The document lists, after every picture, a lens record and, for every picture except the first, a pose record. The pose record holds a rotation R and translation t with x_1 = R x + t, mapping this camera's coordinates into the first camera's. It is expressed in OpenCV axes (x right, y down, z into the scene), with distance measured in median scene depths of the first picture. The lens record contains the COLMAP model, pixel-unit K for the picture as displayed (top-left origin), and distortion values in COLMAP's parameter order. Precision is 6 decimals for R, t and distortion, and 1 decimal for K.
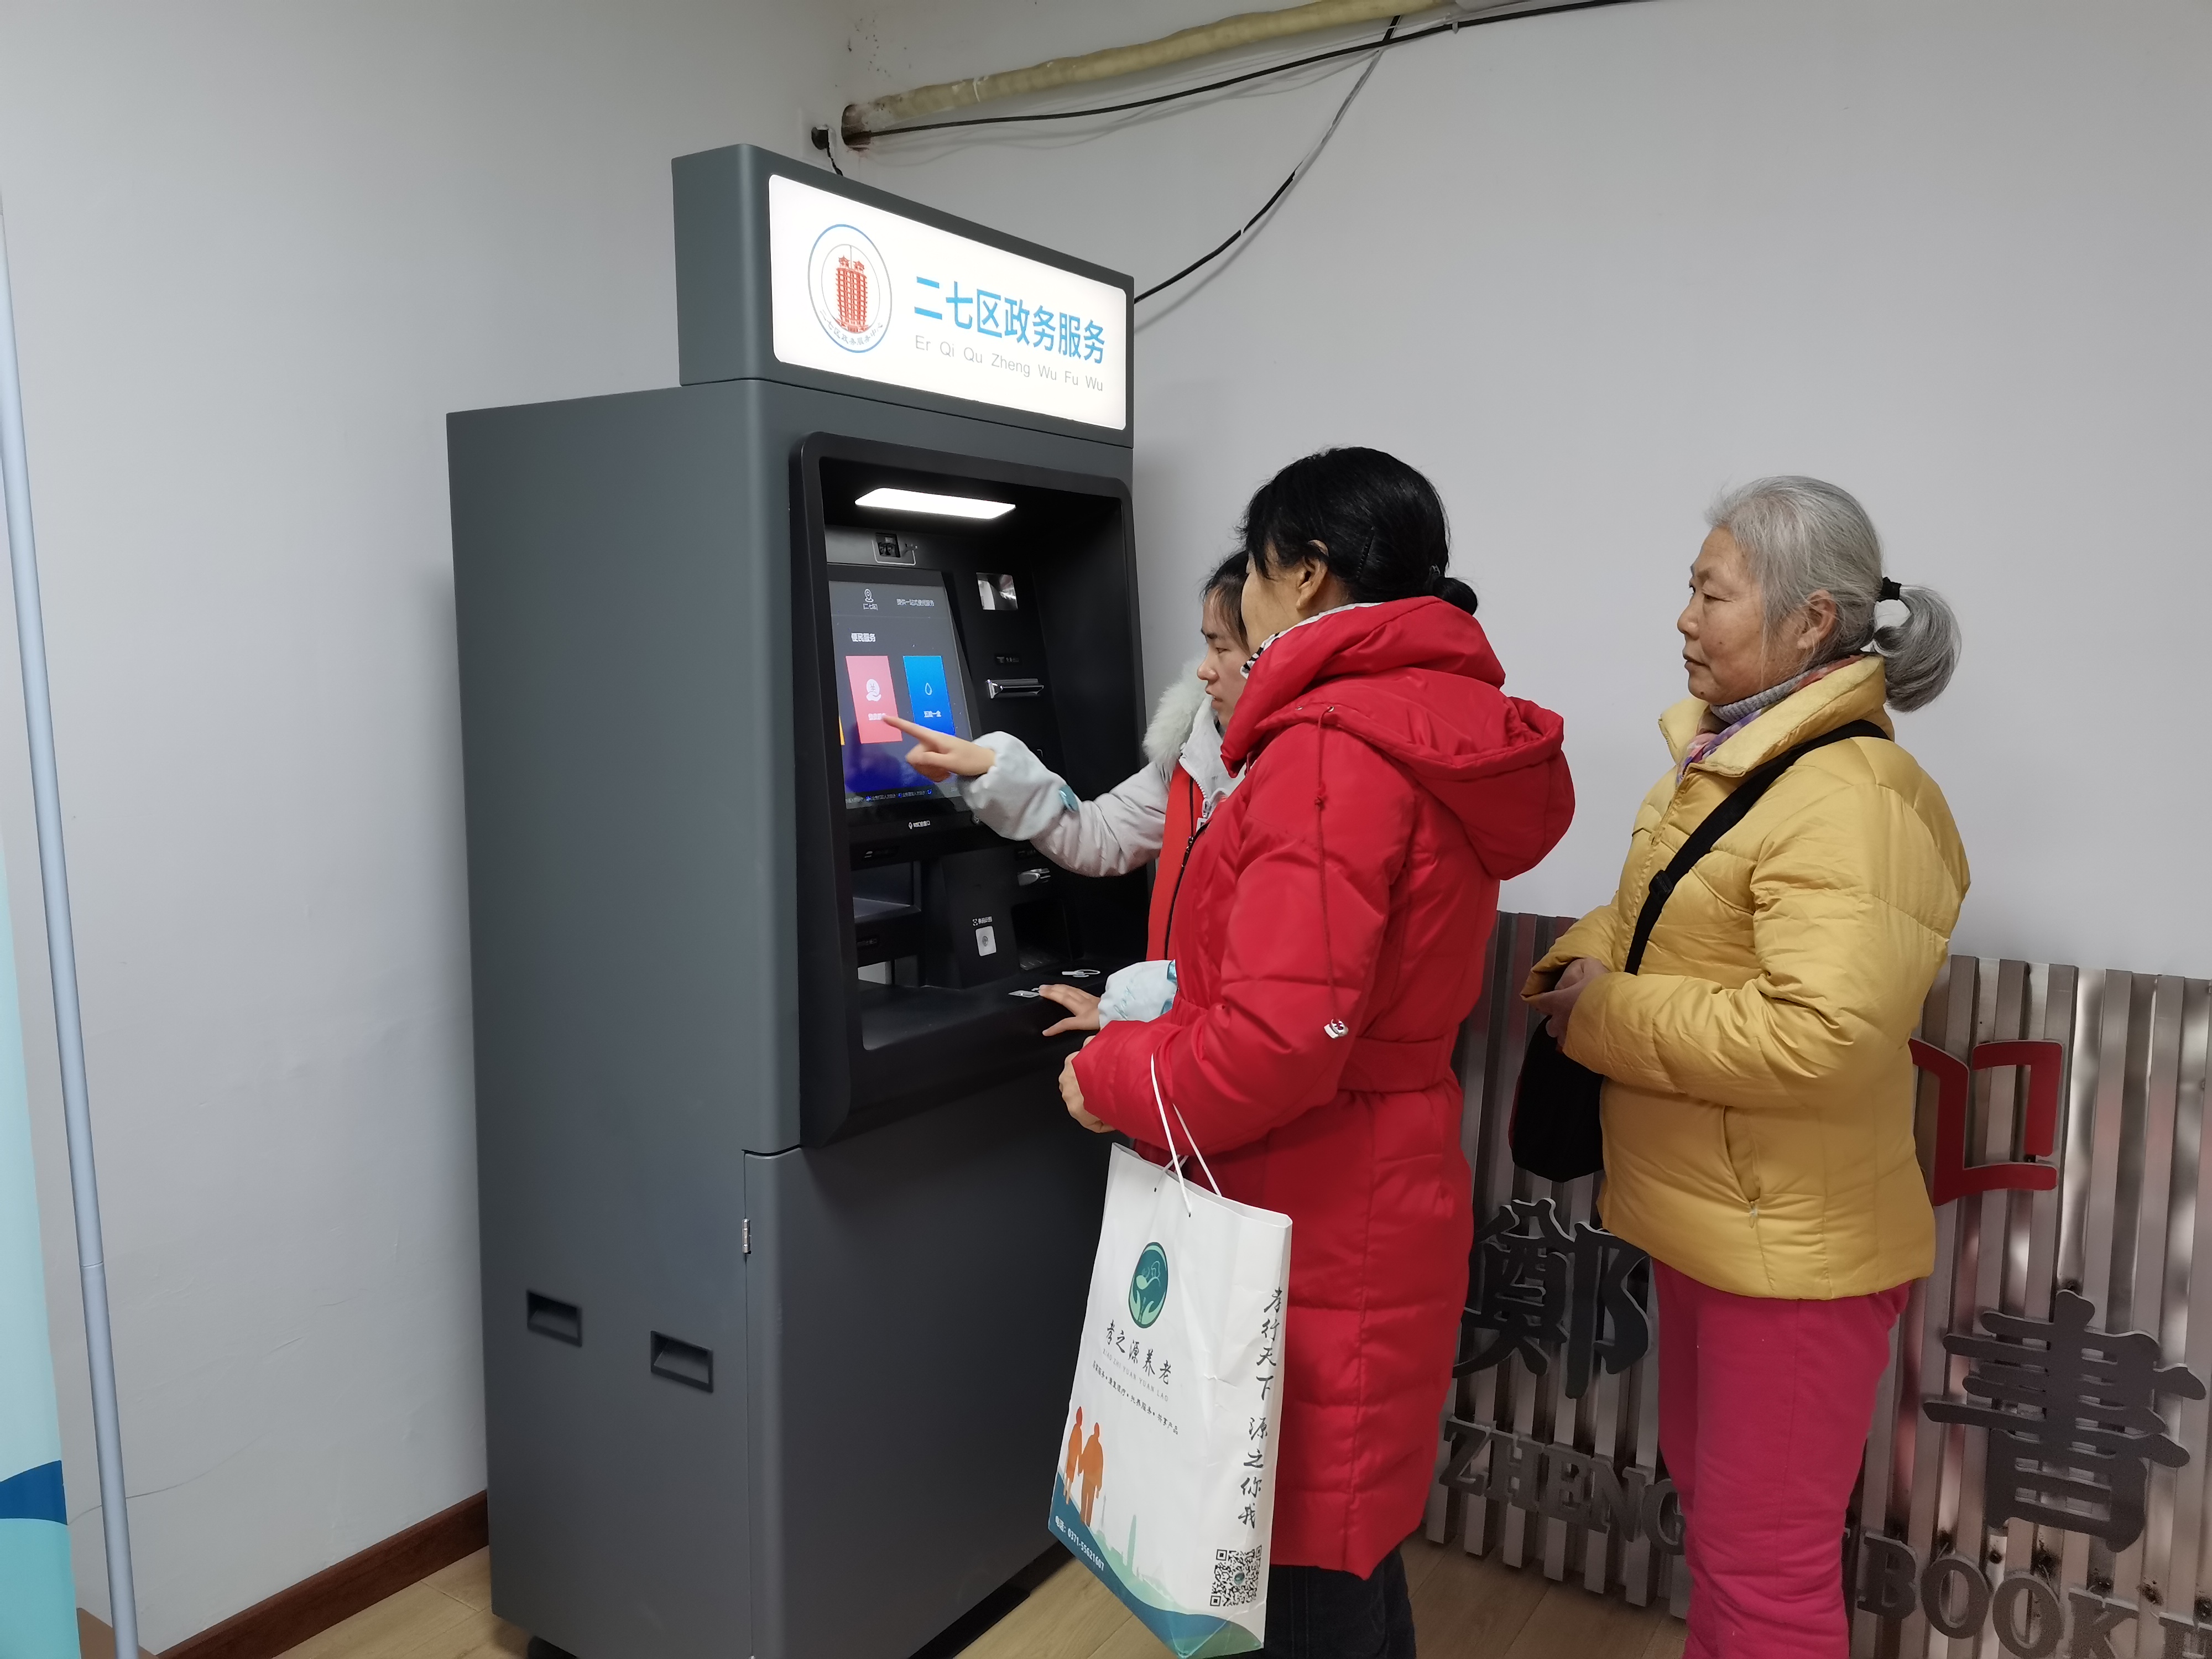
lens RADIAL K [[1760.8, 0, 1110.8], [0, 1760.8, 830.0], [0, 0, 1]] dist [0.002433, -0.000092]
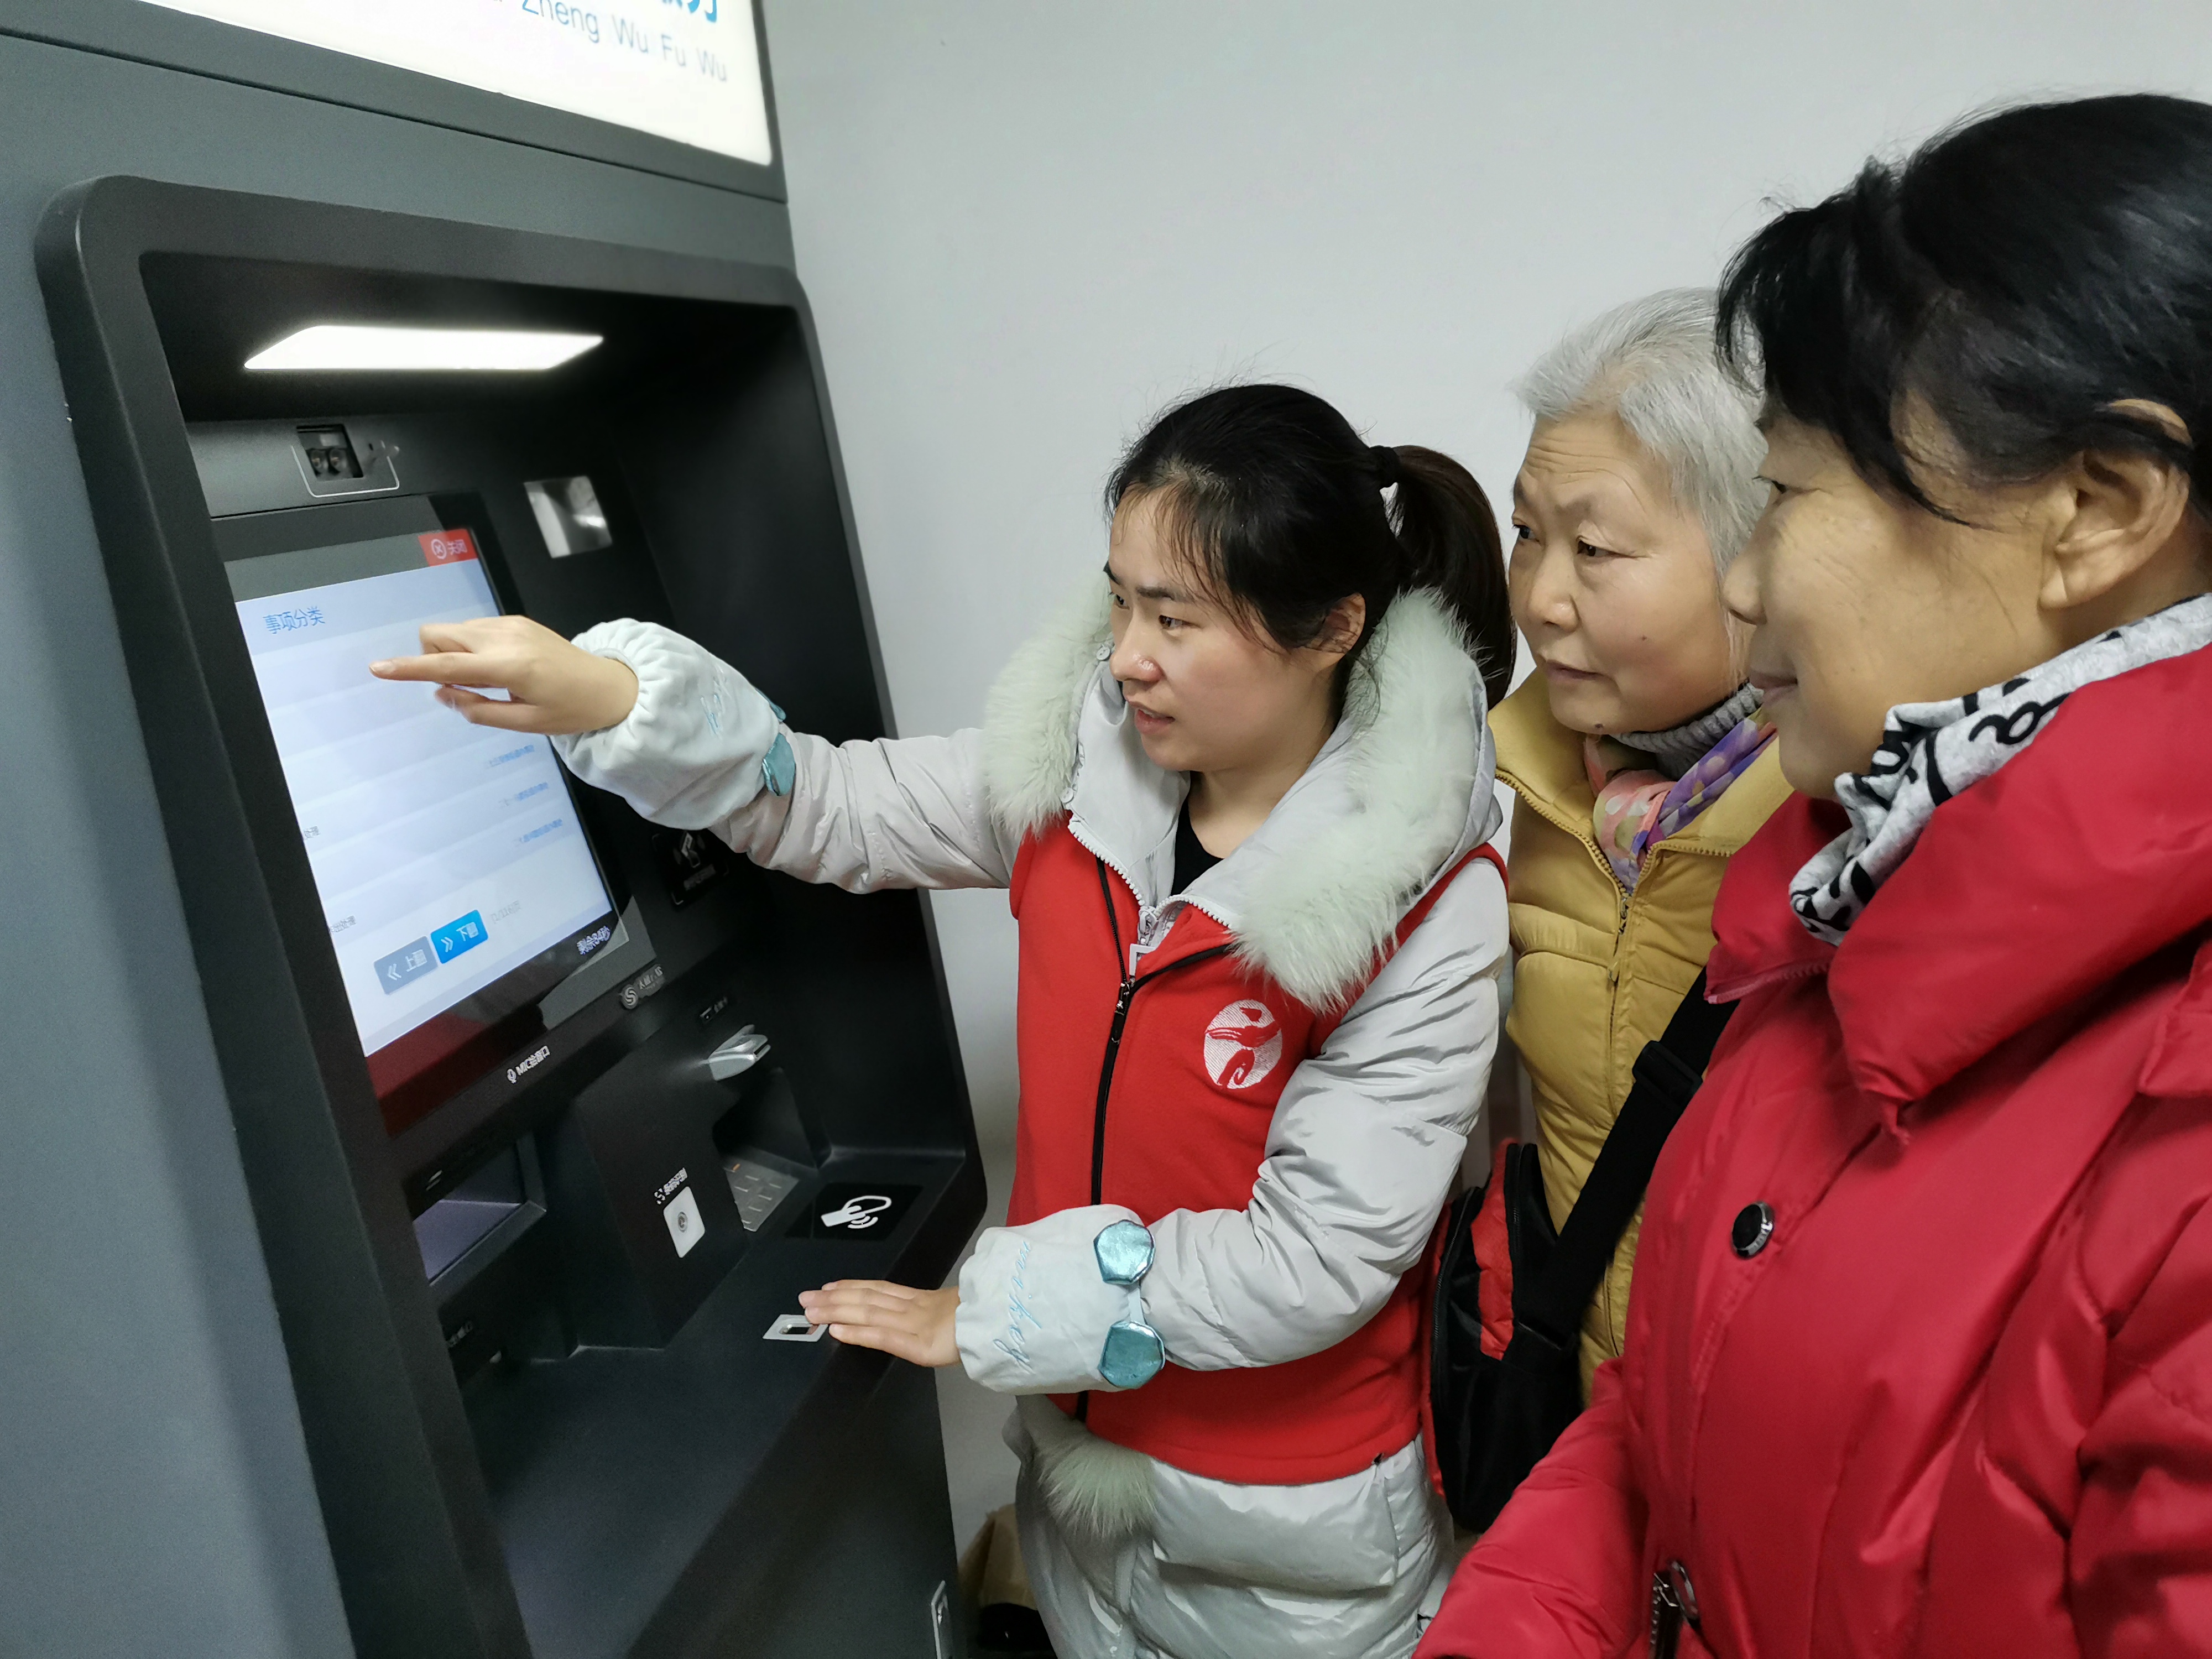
lens RADIAL K [[1760.8, 0, 1097.5], [0, 1760.8, 839.0], [0, 0, 1]] dist [0.002433, -0.000092]
pose [[0.940538, -0.168660, 0.294858, -0.091222], [0.132410, 0.981400, 0.139003, -0.100884], [-0.312818, -0.091695, 0.945377, 0.503116]]
